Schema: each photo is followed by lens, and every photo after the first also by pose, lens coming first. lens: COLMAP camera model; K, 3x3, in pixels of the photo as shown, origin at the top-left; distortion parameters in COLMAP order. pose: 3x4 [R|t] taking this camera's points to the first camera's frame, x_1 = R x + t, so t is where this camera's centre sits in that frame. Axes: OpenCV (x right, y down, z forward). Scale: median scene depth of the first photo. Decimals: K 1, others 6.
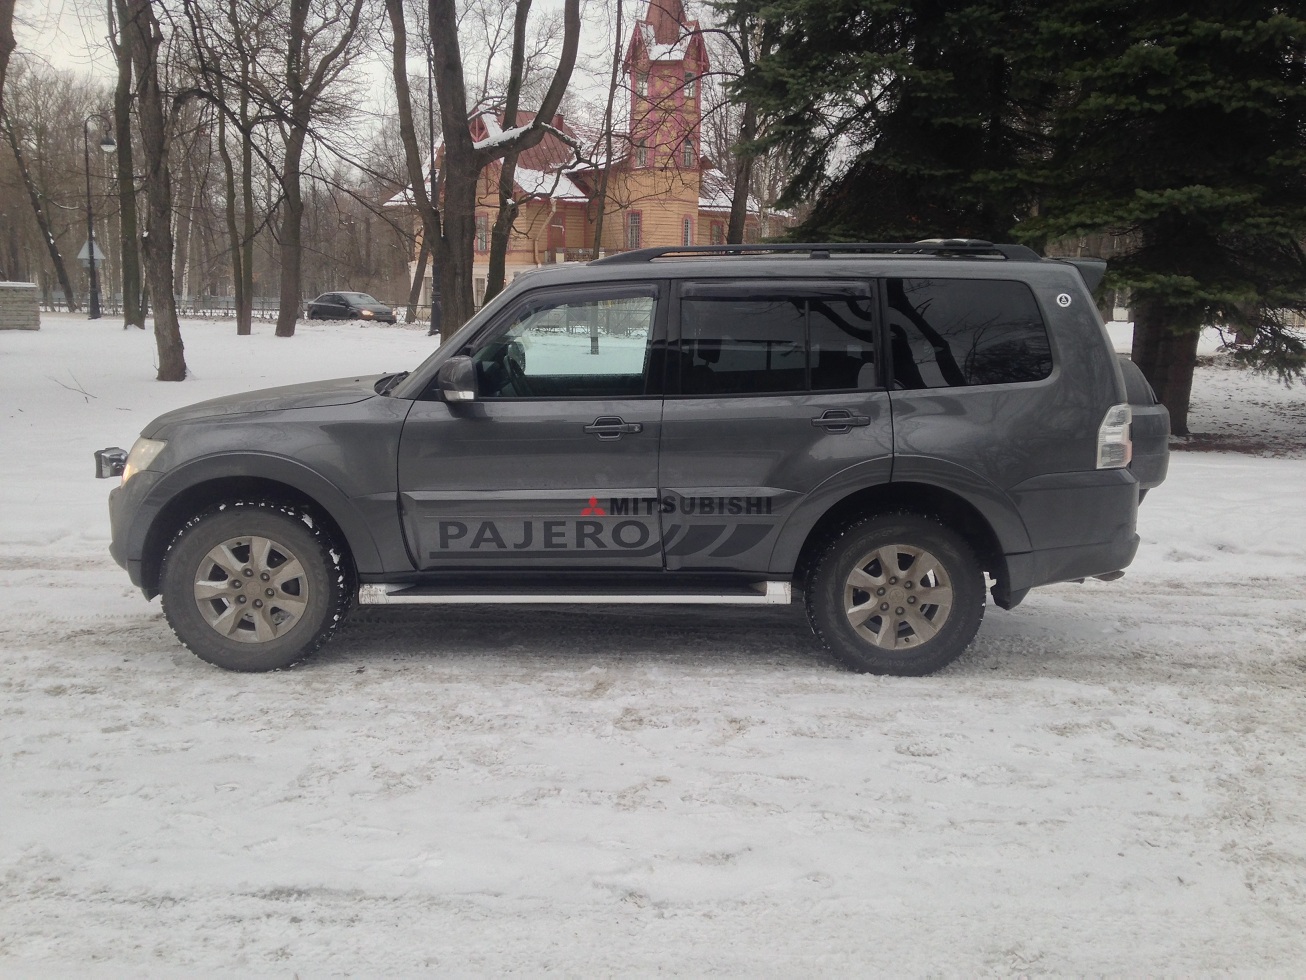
lens RADIAL K [[1167.0, 0, 653.0], [0, 1167.0, 490.0], [0, 0, 1]] dist [0.150380, -0.256620]
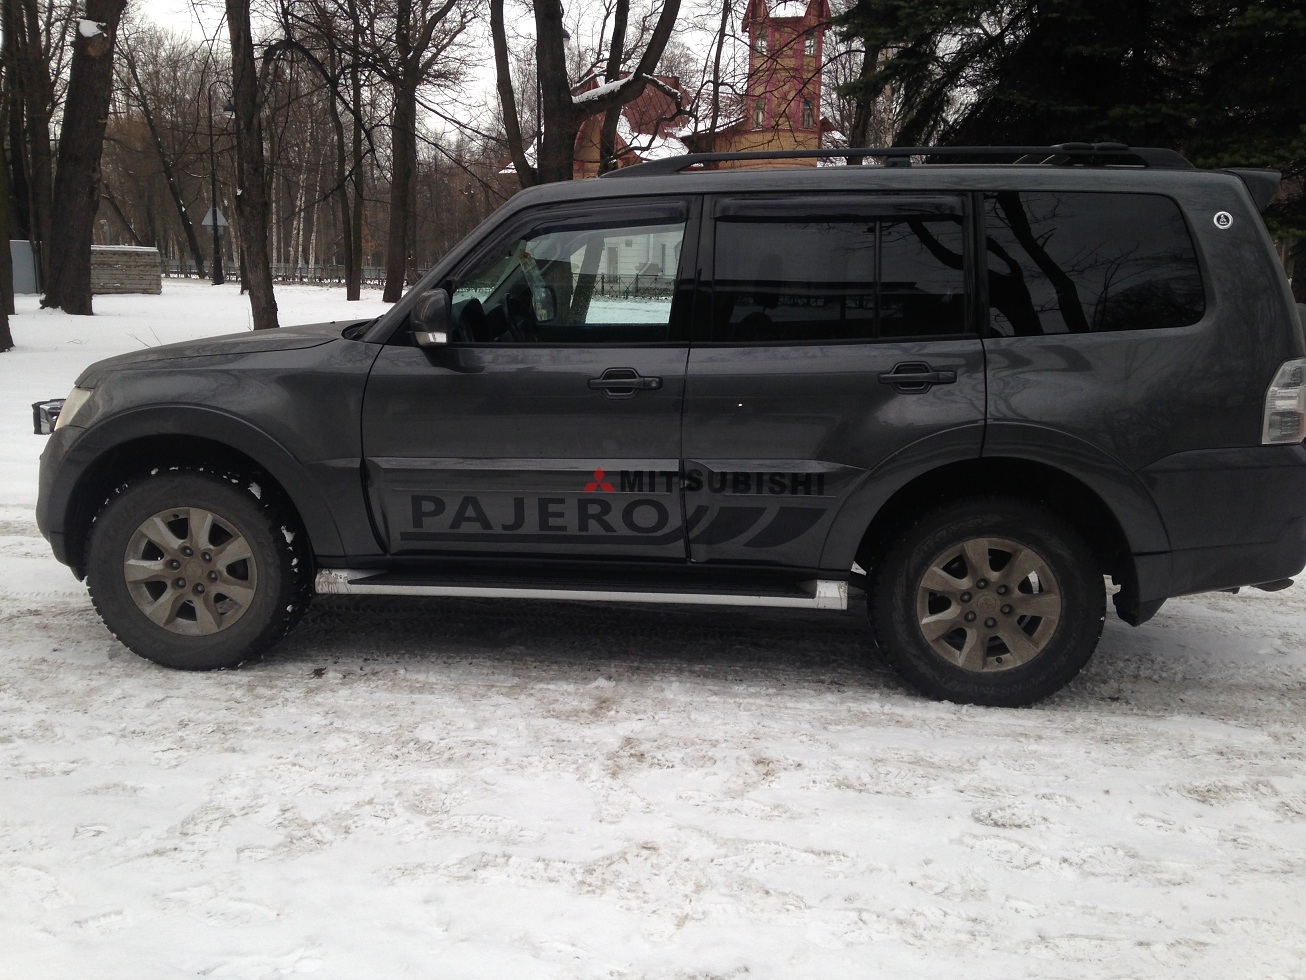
lens RADIAL K [[1167.0, 0, 653.0], [0, 1167.0, 490.0], [0, 0, 1]] dist [0.150380, -0.256620]
pose [[0.994993, 0.021567, -0.097588, 0.063296], [-0.019228, 0.999506, 0.024841, -0.000064], [0.098075, -0.022840, 0.994917, 0.206407]]
